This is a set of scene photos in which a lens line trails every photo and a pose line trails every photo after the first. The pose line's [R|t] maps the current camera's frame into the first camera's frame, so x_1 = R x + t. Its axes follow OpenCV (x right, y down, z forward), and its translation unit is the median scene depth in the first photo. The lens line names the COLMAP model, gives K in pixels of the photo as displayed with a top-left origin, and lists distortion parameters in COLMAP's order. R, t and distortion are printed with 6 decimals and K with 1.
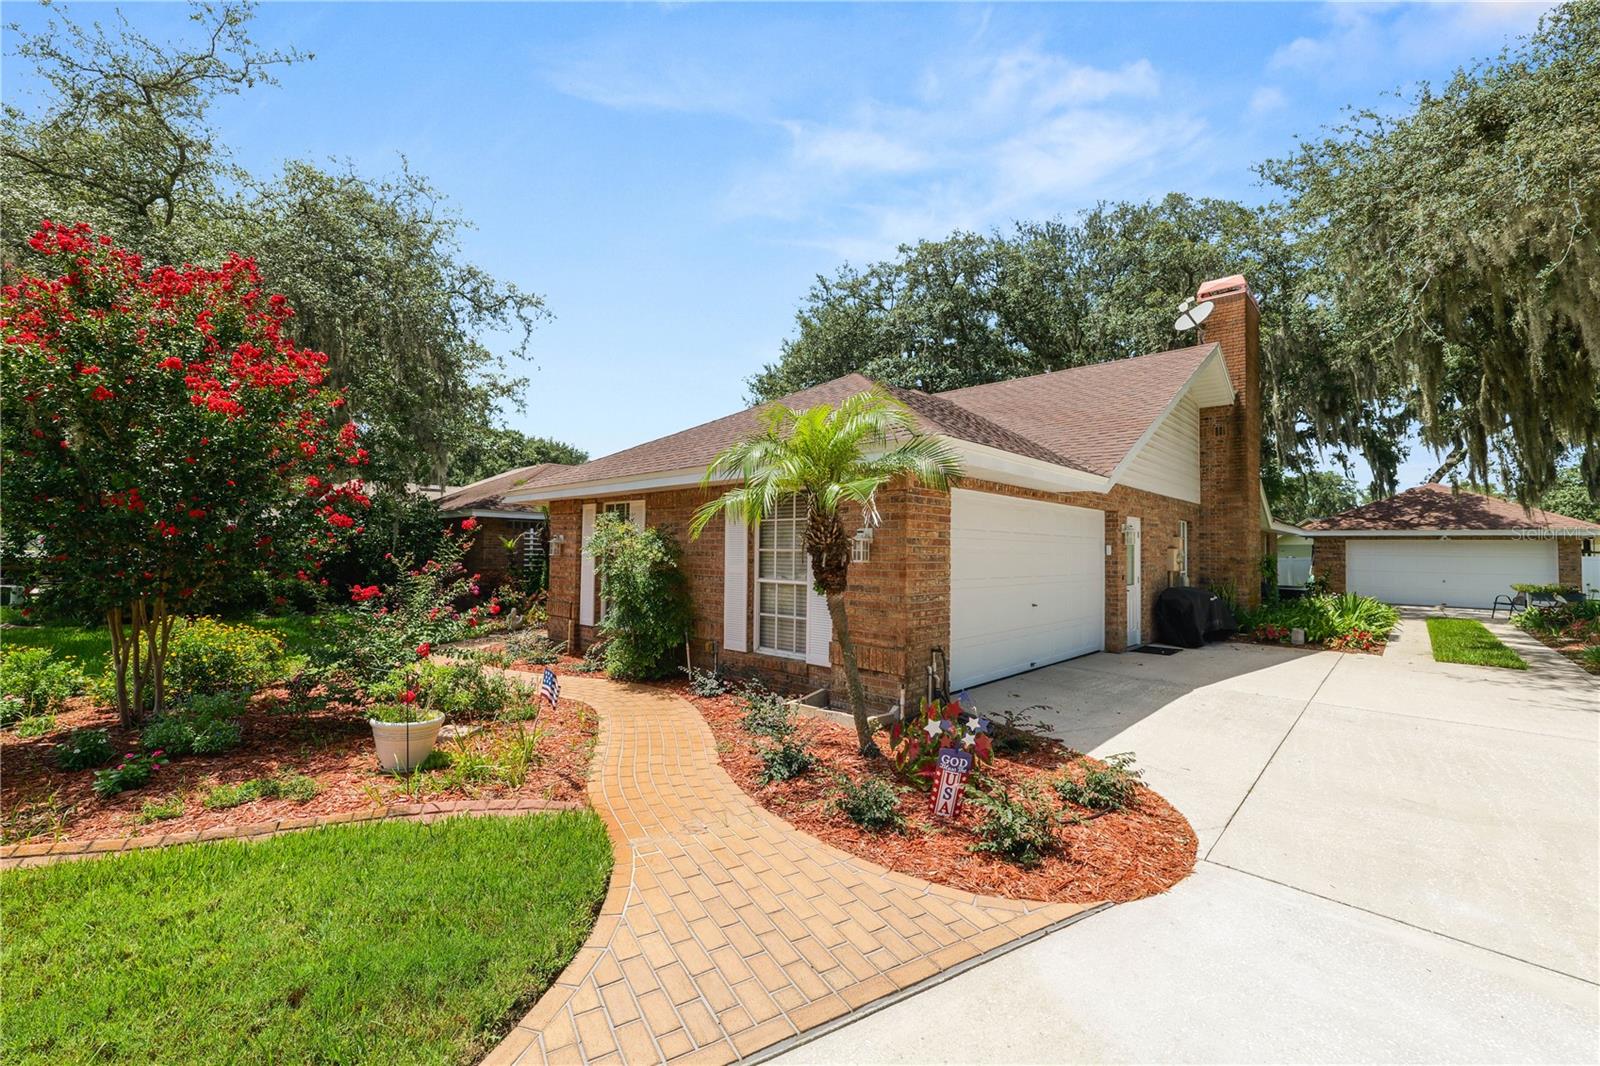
lens RADIAL K [[654.8, 0, 800.0], [0, 654.8, 533.0], [0, 0, 1]] dist [-0.009231, -0.000066]
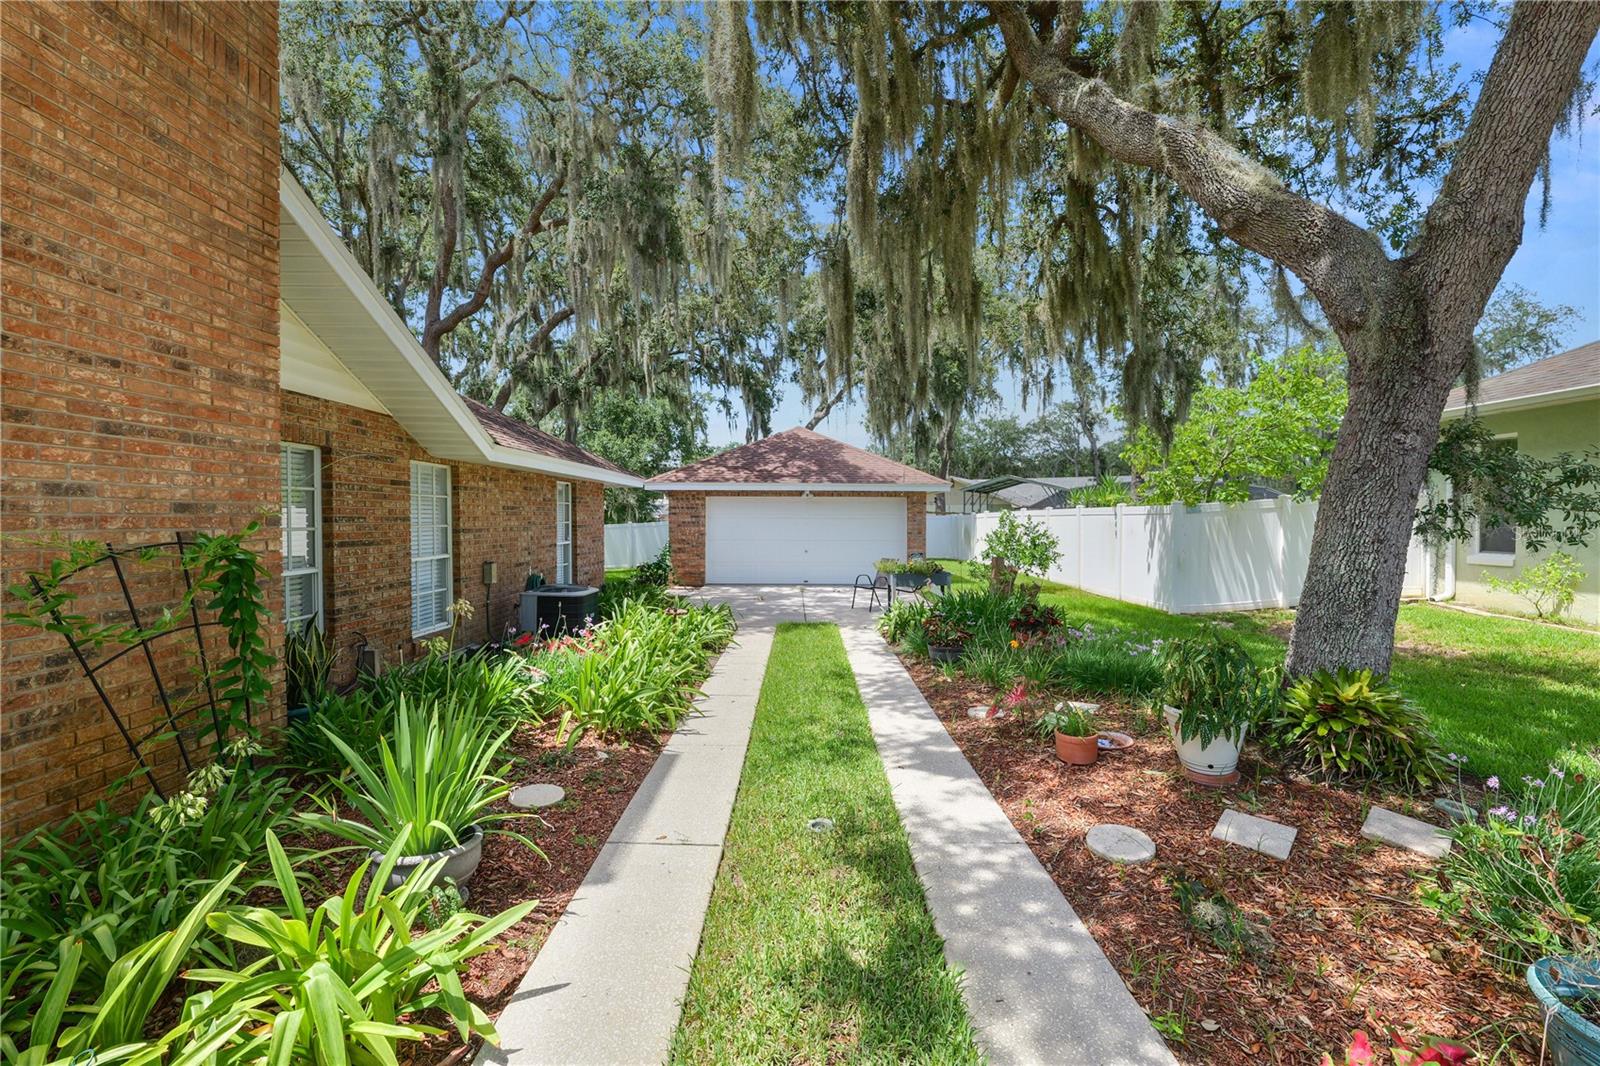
lens RADIAL K [[654.8, 0, 800.0], [0, 654.8, 533.0], [0, 0, 1]] dist [-0.009231, -0.000066]
pose [[0.730633, -0.029141, 0.682148, 0.433791], [-0.007969, 0.998657, 0.051198, 0.012967], [-0.682724, -0.042843, 0.729420, 0.416116]]
